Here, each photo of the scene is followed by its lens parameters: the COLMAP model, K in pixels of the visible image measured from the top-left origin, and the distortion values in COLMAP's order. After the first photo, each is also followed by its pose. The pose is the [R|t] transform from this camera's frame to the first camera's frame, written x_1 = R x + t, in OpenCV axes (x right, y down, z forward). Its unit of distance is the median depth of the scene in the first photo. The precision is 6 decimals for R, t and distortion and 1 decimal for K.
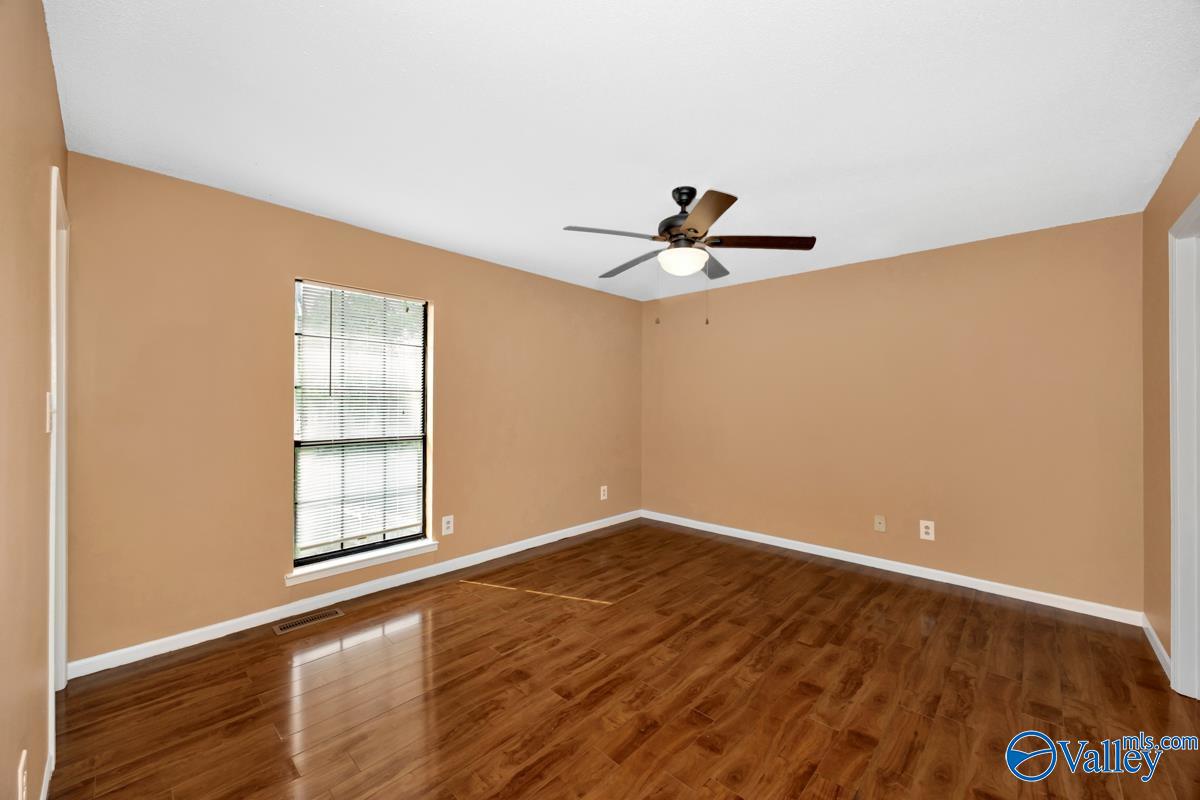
lens RADIAL K [[461.2, 0, 607.9], [0, 461.2, 396.3], [0, 0, 1]] dist [-0.001363, -0.000012]
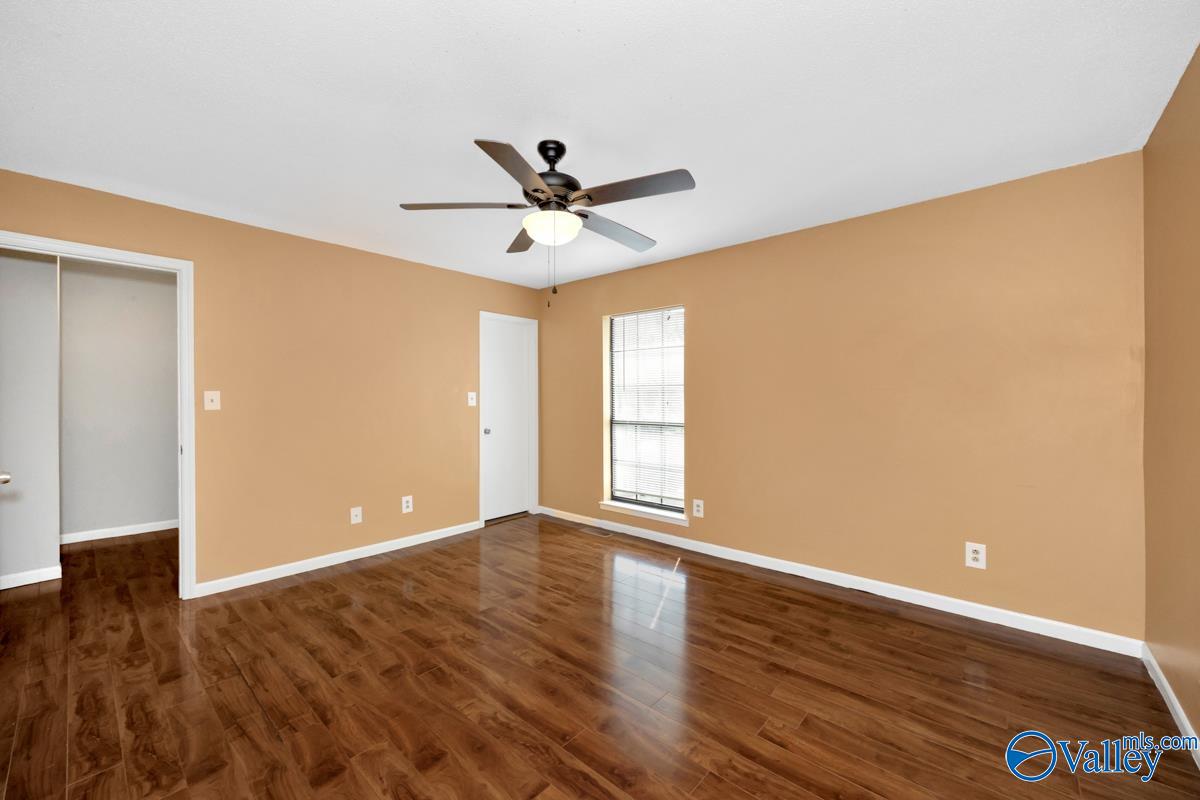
lens RADIAL K [[461.2, 0, 607.9], [0, 461.2, 396.3], [0, 0, 1]] dist [-0.001363, -0.000012]
pose [[0.036745, -0.006684, -0.999302, 0.973058], [0.018660, 0.999808, -0.006001, 0.027740], [0.999150, -0.018427, 0.036862, 1.015821]]
